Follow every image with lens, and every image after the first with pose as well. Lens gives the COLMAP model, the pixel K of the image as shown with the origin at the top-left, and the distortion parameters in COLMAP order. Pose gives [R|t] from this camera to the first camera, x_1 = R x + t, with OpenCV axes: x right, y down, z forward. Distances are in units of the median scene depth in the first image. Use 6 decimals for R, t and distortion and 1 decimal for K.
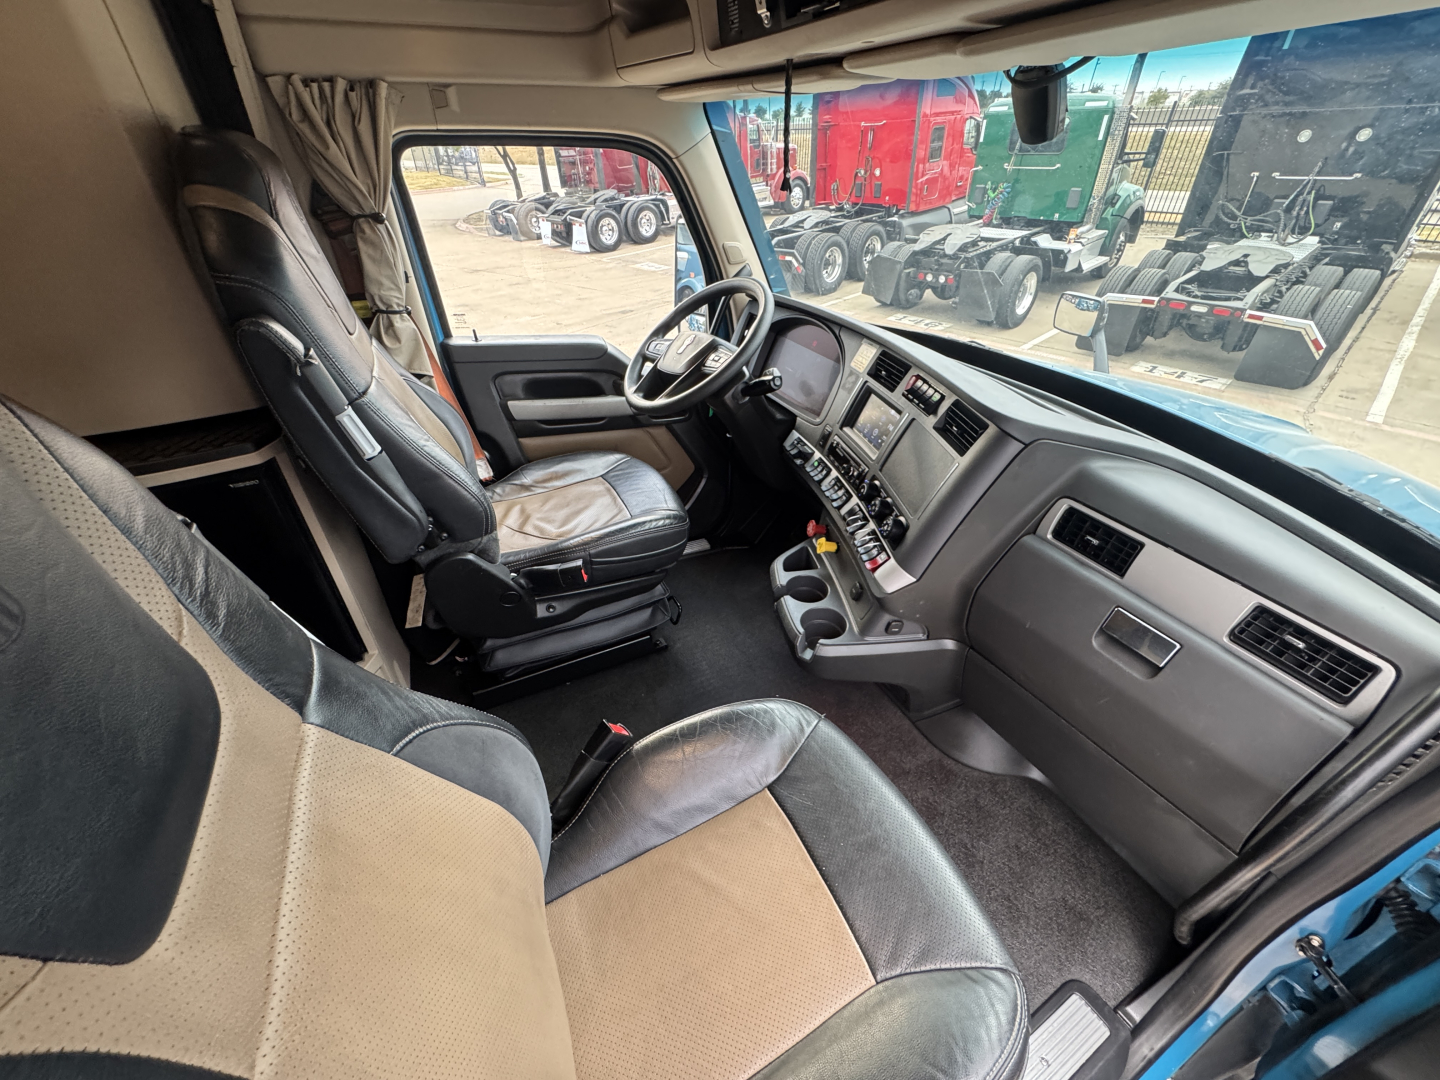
lens RADIAL K [[569.0, 0, 720.0], [0, 569.0, 540.0], [0, 0, 1]] dist [0.000491, -0.000006]
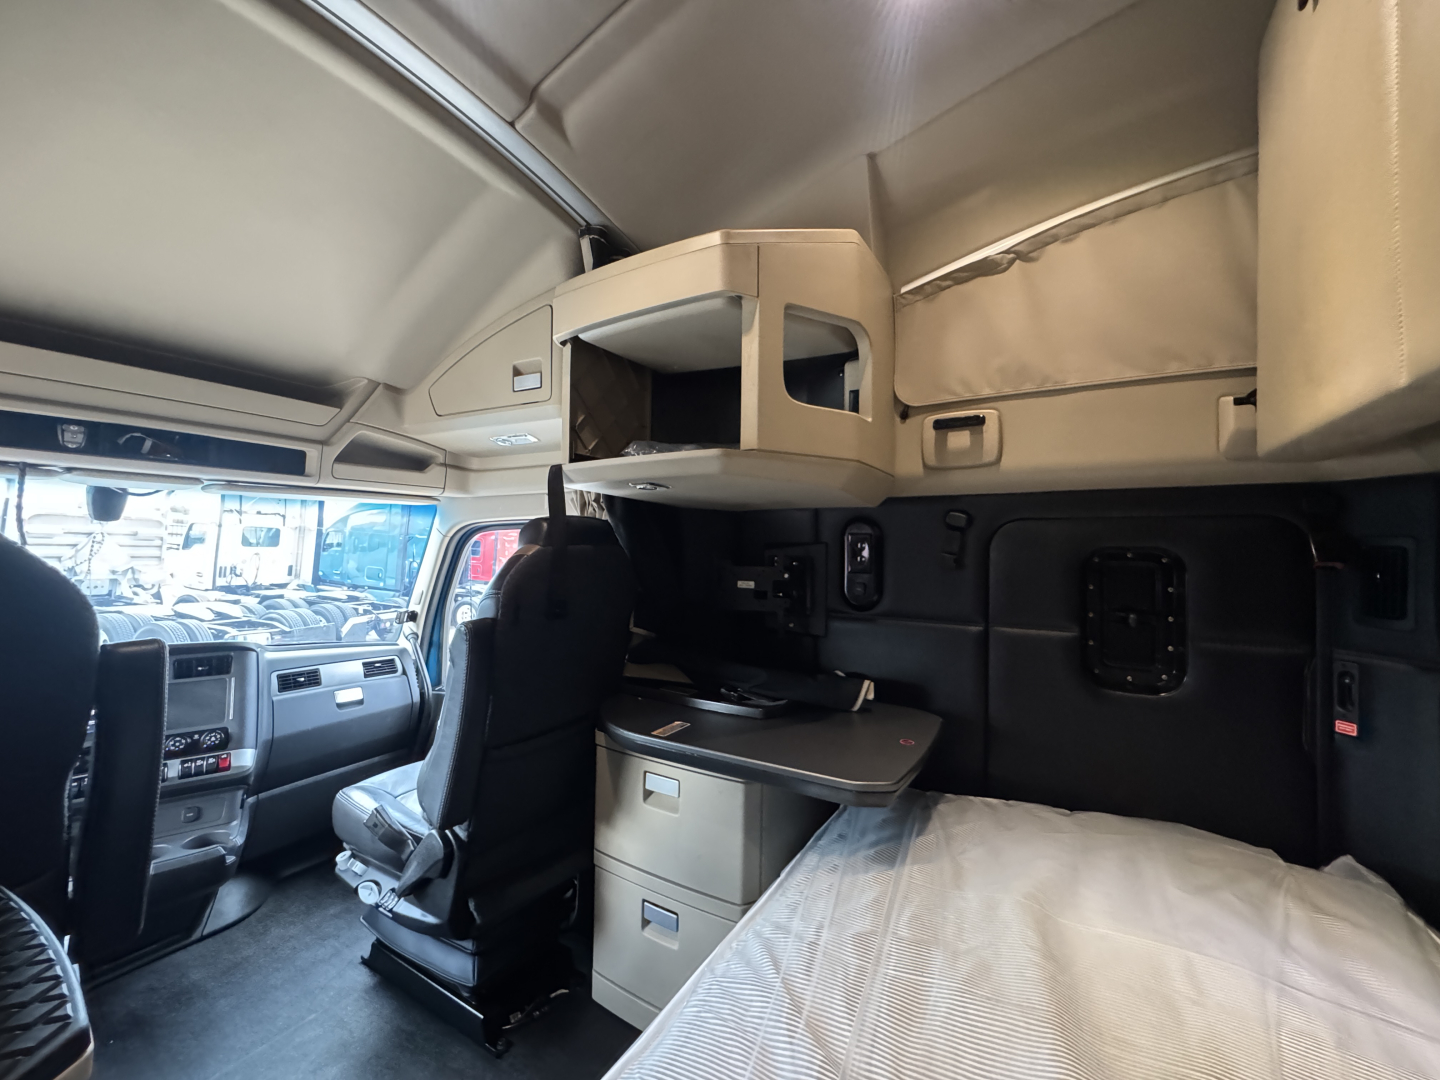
lens RADIAL K [[575.6, 0, 717.7], [0, 575.6, 542.2], [0, 0, 1]] dist [-0.001275, -0.000192]
pose [[-0.532425, 0.013405, 0.846371, -1.368371], [0.476566, 0.831101, 0.286630, -0.204885], [-0.699577, 0.555960, -0.448887, 0.401270]]
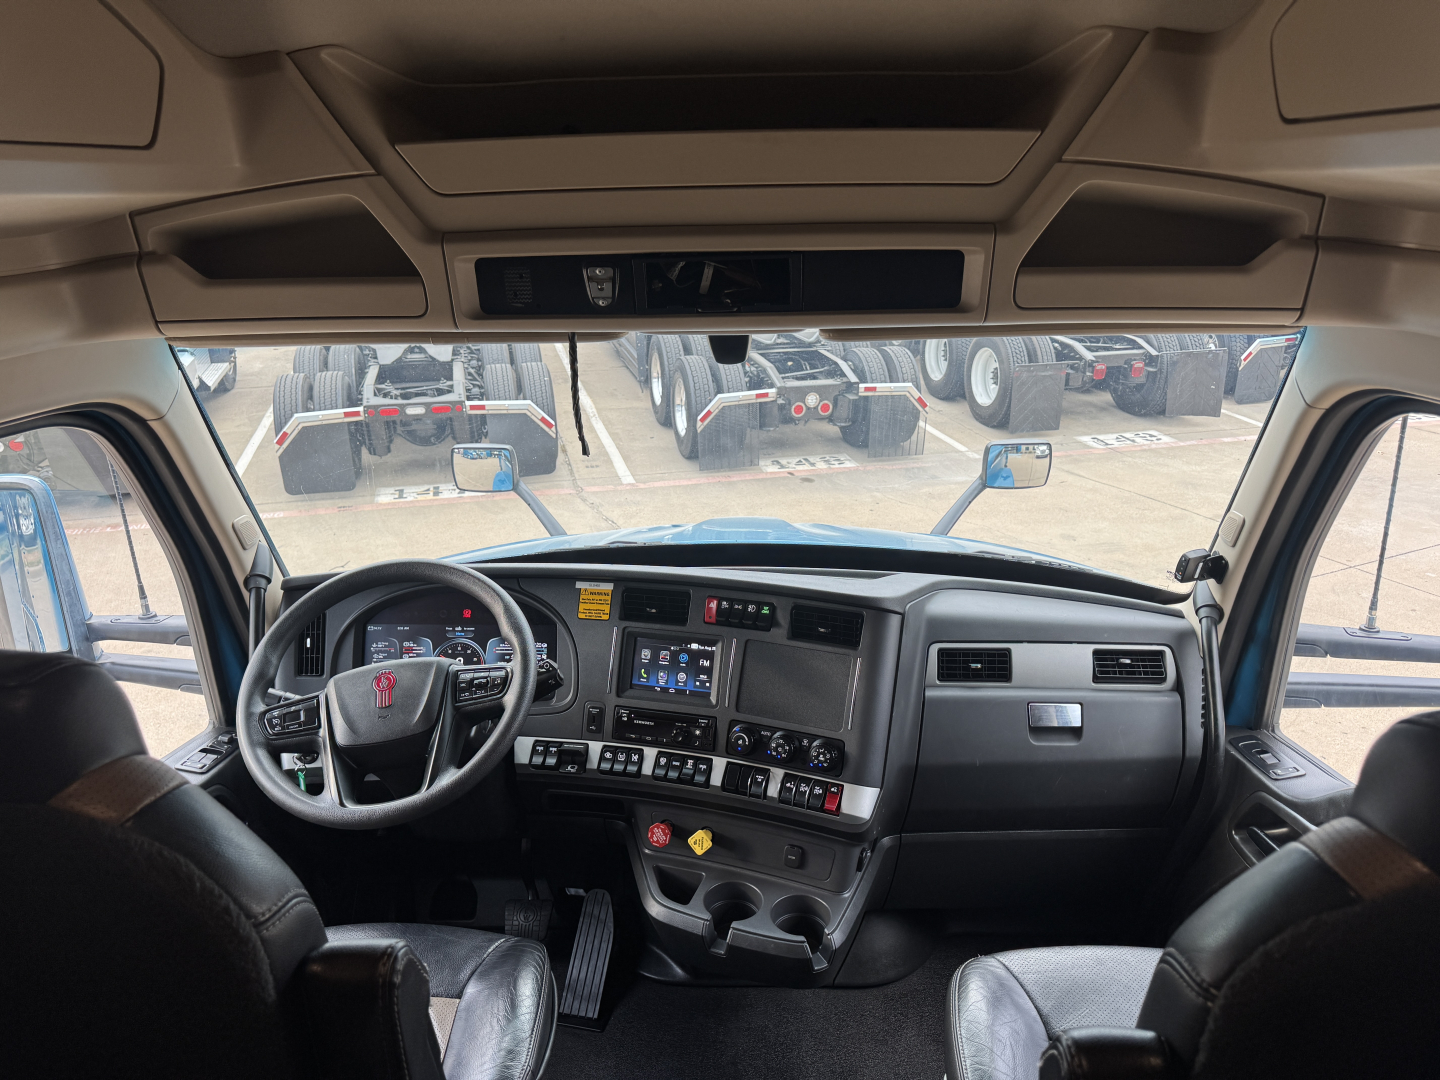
lens RADIAL K [[1015.6, 0, 723.5], [0, 1015.6, 547.2], [0, 0, 1]] dist [0.095682, -0.149704]
pose [[0.475100, -0.297998, 0.827936, -0.807532], [0.511467, 0.859159, 0.015739, -0.332161], [-0.716018, 0.415984, 0.560602, 0.086551]]
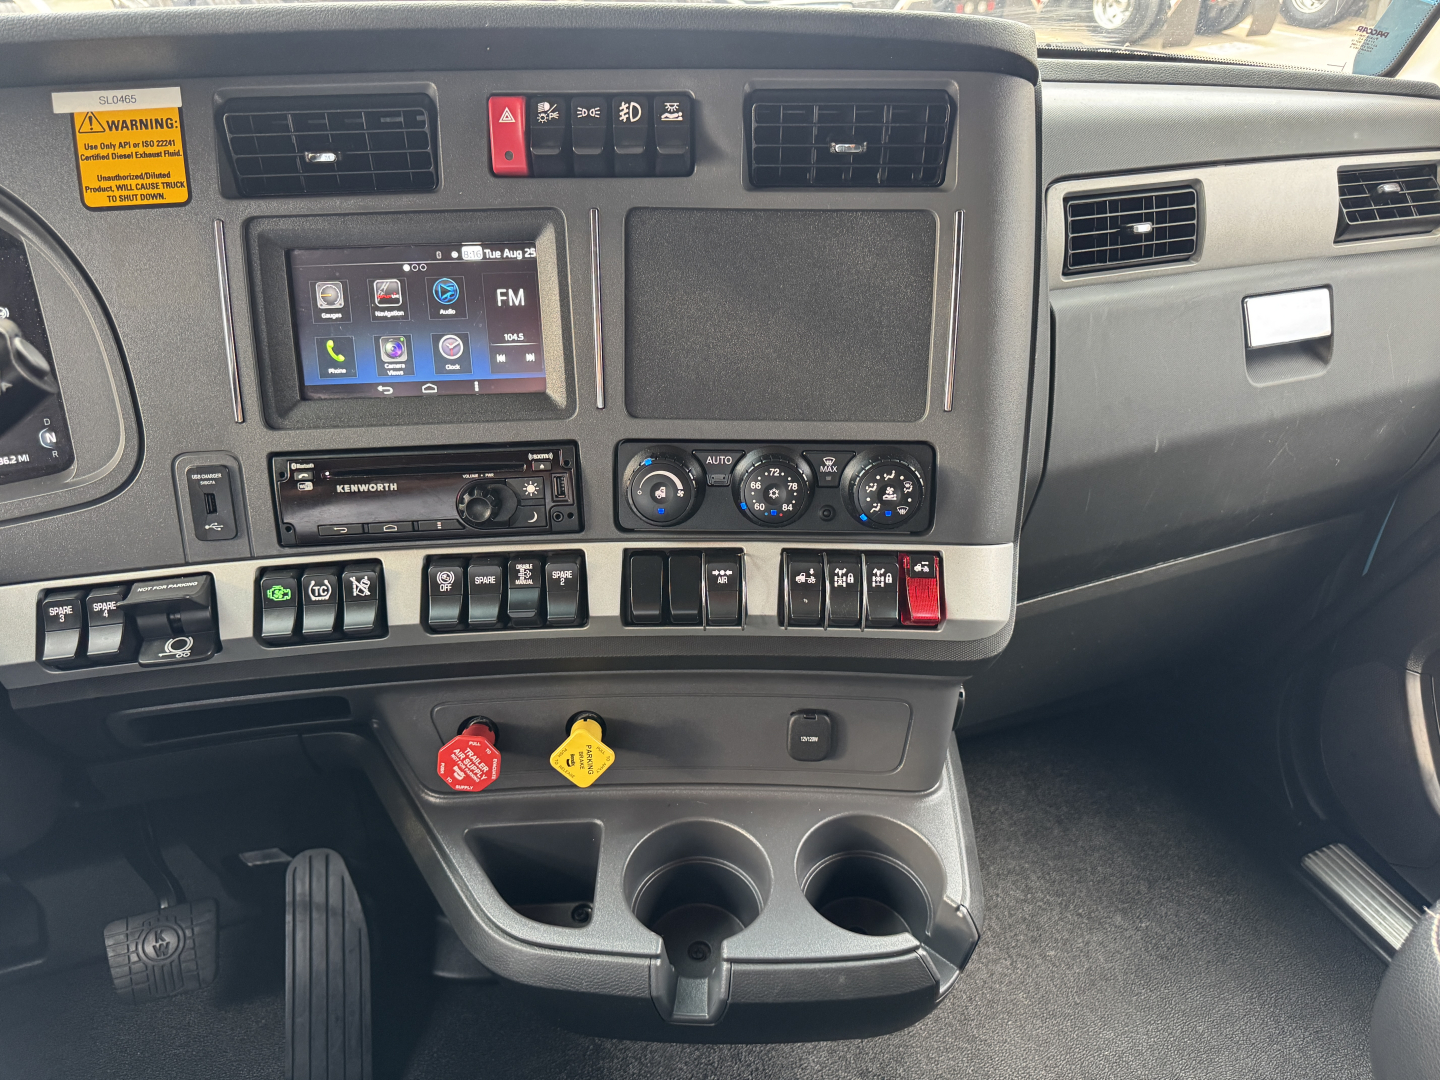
lens RADIAL K [[1015.6, 0, 723.5], [0, 1015.6, 547.2], [0, 0, 1]] dist [0.095682, -0.149704]
pose [[0.130812, -0.551232, 0.824033, -0.181283], [0.563215, 0.725345, 0.395807, -0.238544], [-0.815890, 0.412332, 0.405346, 0.713929]]
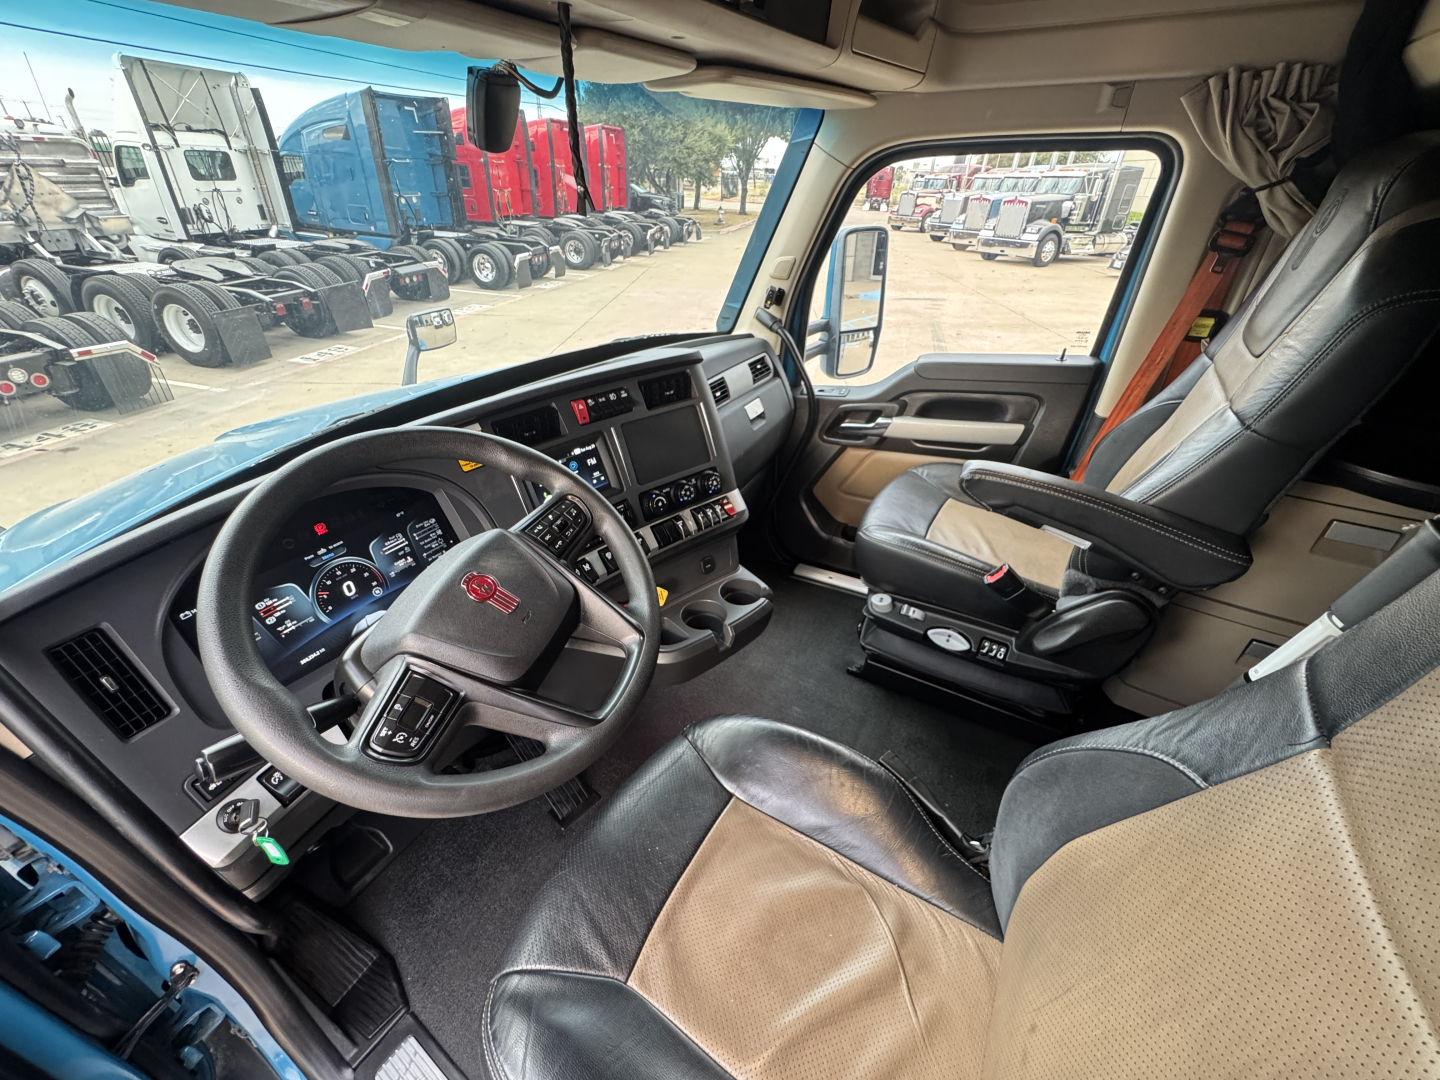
lens RADIAL K [[572.6, 0, 724.8], [0, 572.6, 532.1], [0, 0, 1]] dist [-0.000791, -0.000493]
pose [[-0.552963, -0.434602, 0.710882, -0.477785], [0.479977, 0.531251, 0.698136, -0.633583], [-0.681068, 0.727251, -0.085163, 0.966449]]
